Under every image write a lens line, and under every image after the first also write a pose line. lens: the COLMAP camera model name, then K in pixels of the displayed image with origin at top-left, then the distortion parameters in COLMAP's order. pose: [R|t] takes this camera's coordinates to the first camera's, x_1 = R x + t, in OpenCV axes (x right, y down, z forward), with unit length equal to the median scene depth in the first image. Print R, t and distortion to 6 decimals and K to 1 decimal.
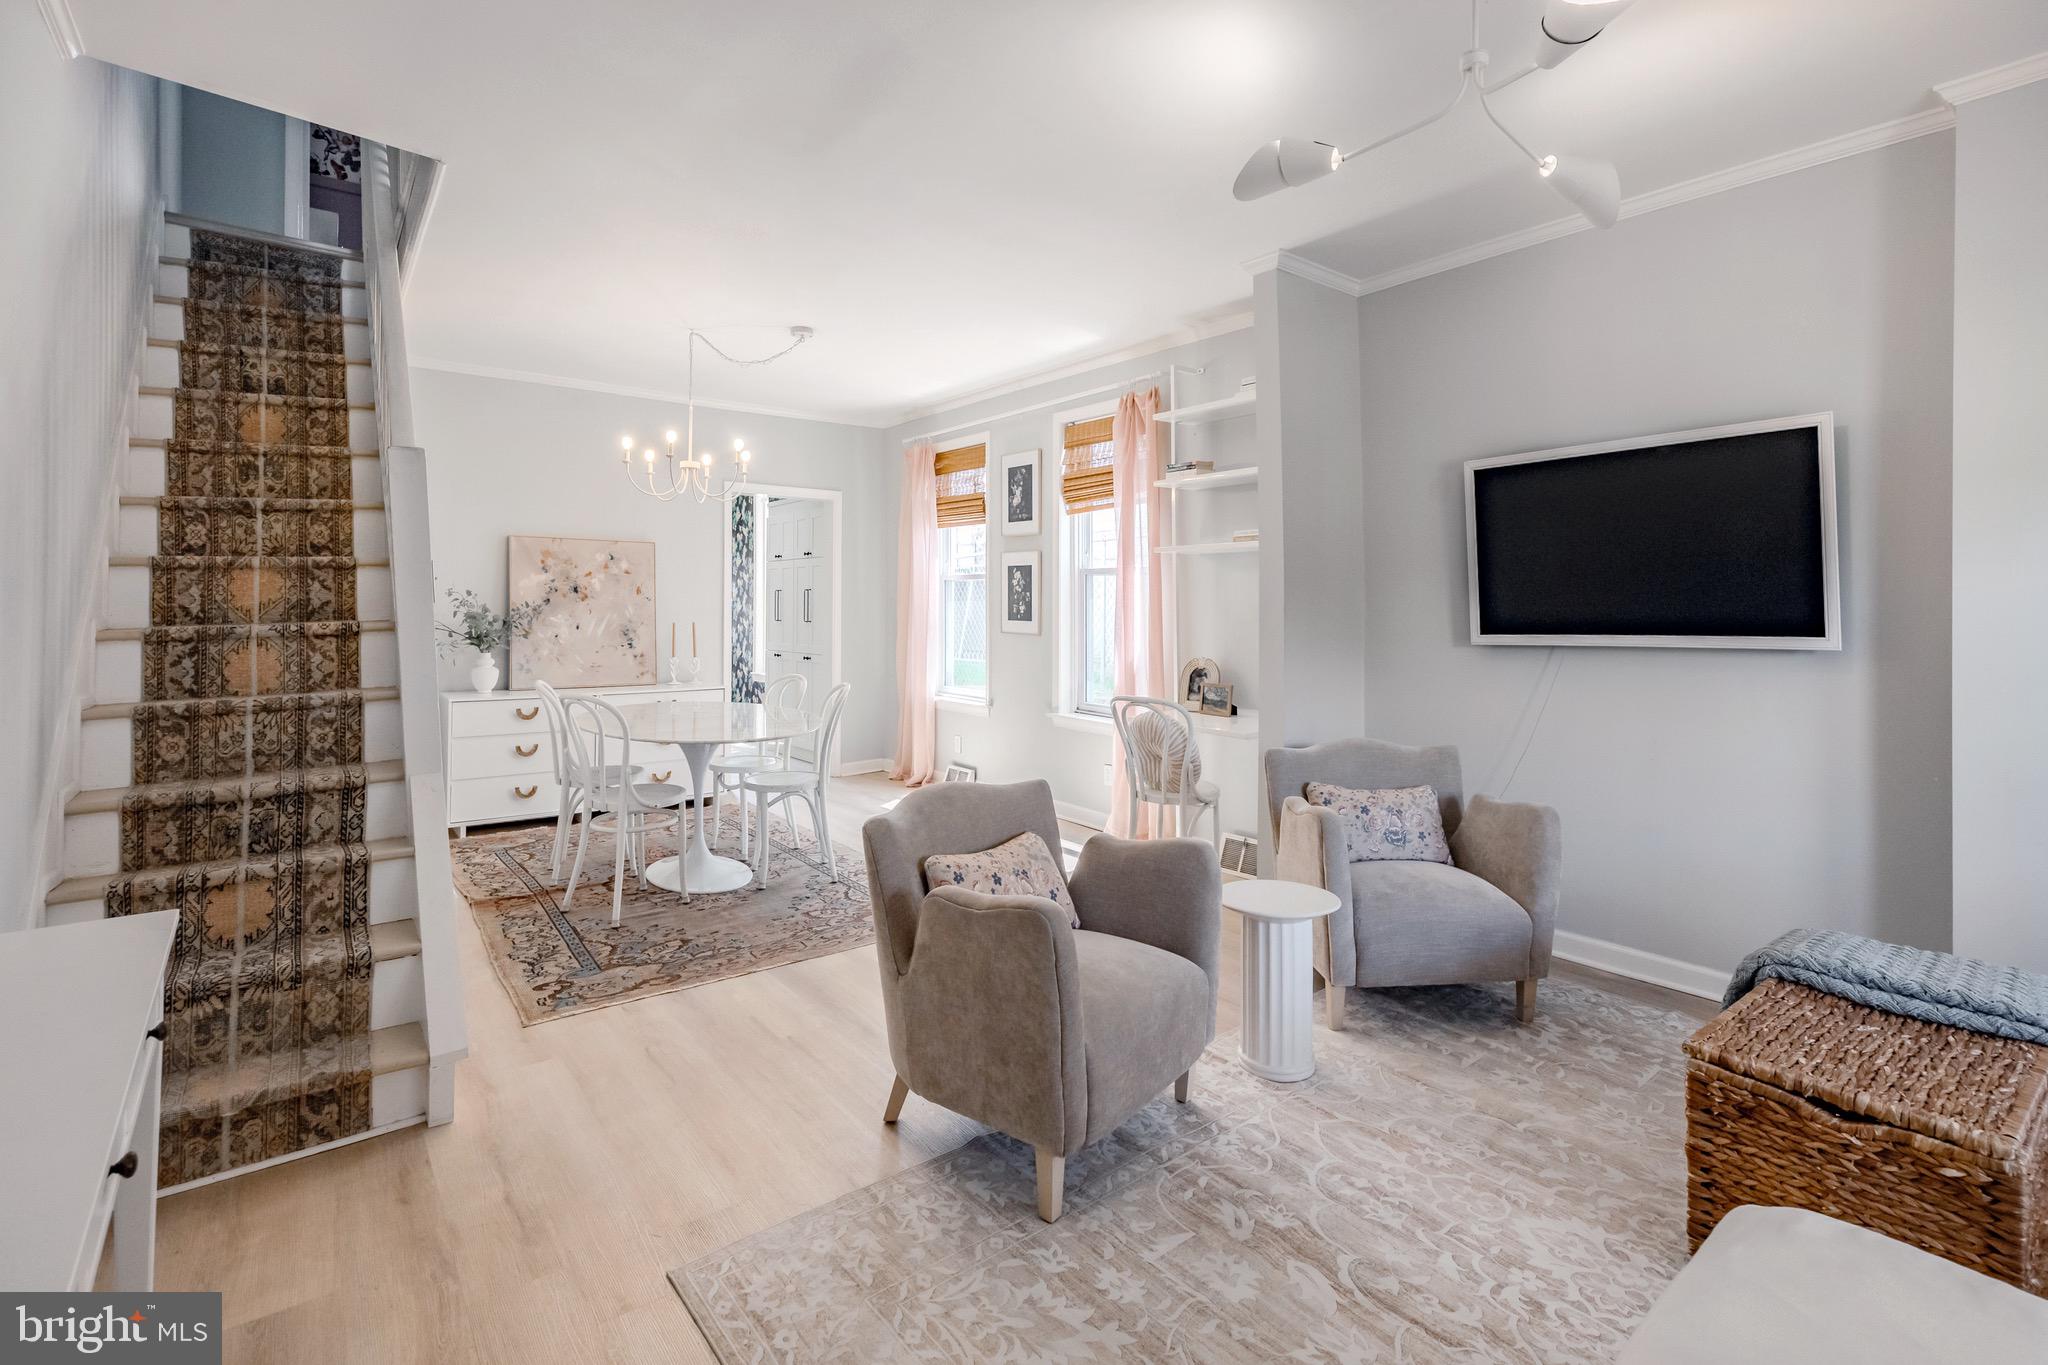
lens RADIAL K [[938.4, 0, 1022.7], [0, 938.4, 610.6], [0, 0, 1]] dist [0.002051, 0.000631]
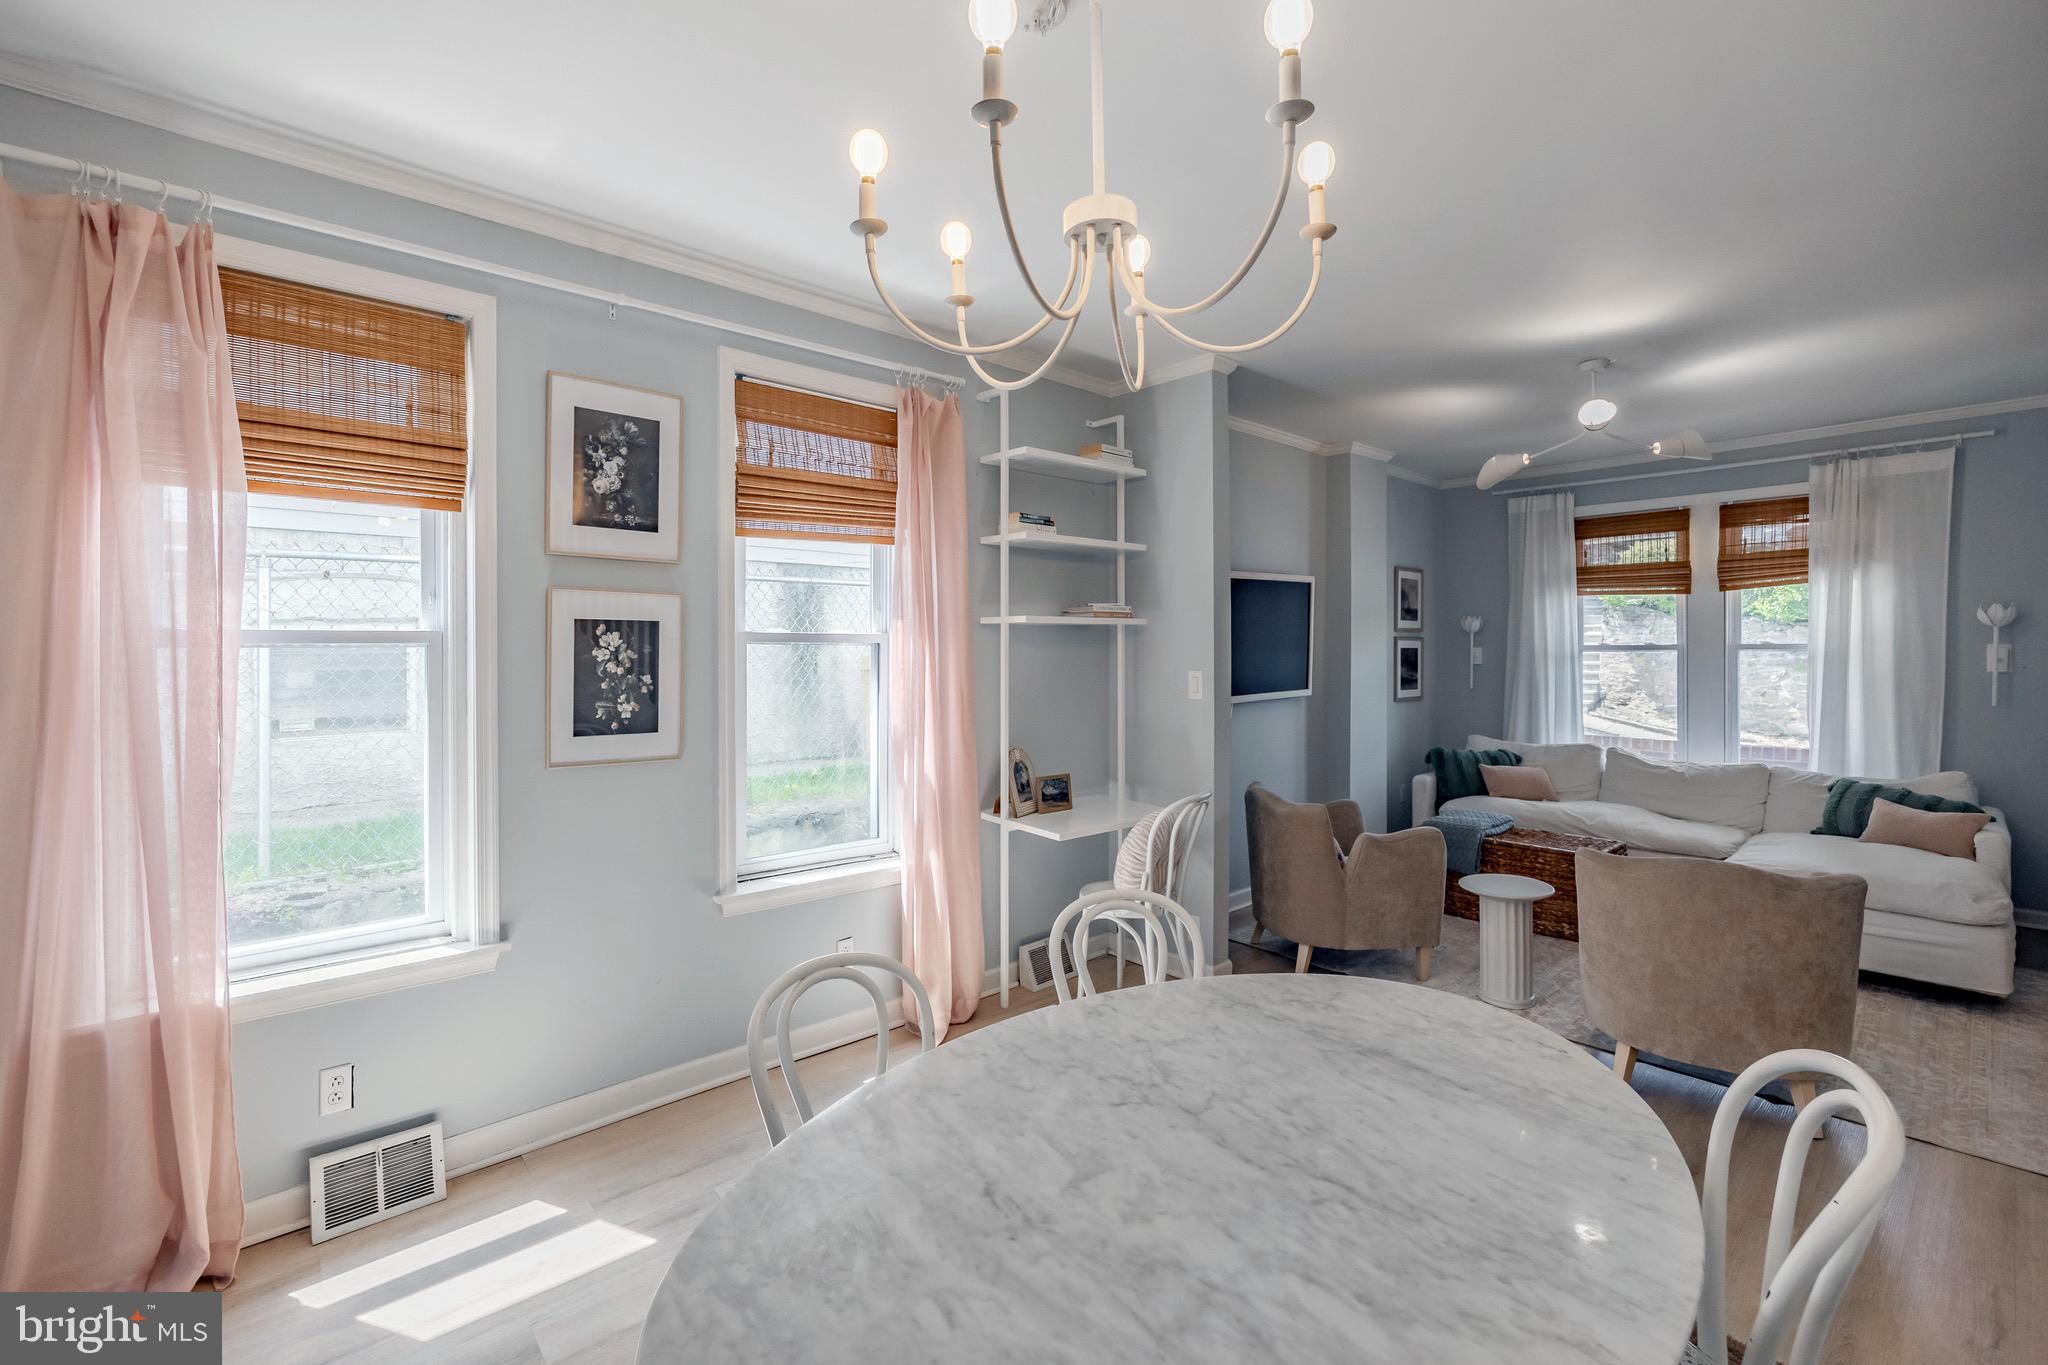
lens RADIAL K [[879.3, 0, 1010.7], [0, 879.3, 671.1], [0, 0, 1]] dist [-0.009814, 0.000346]
pose [[-0.048153, -0.024907, 0.998529, -0.480344], [0.011534, 0.999609, 0.025490, -0.031882], [-0.998773, 0.012745, -0.047847, 0.845416]]
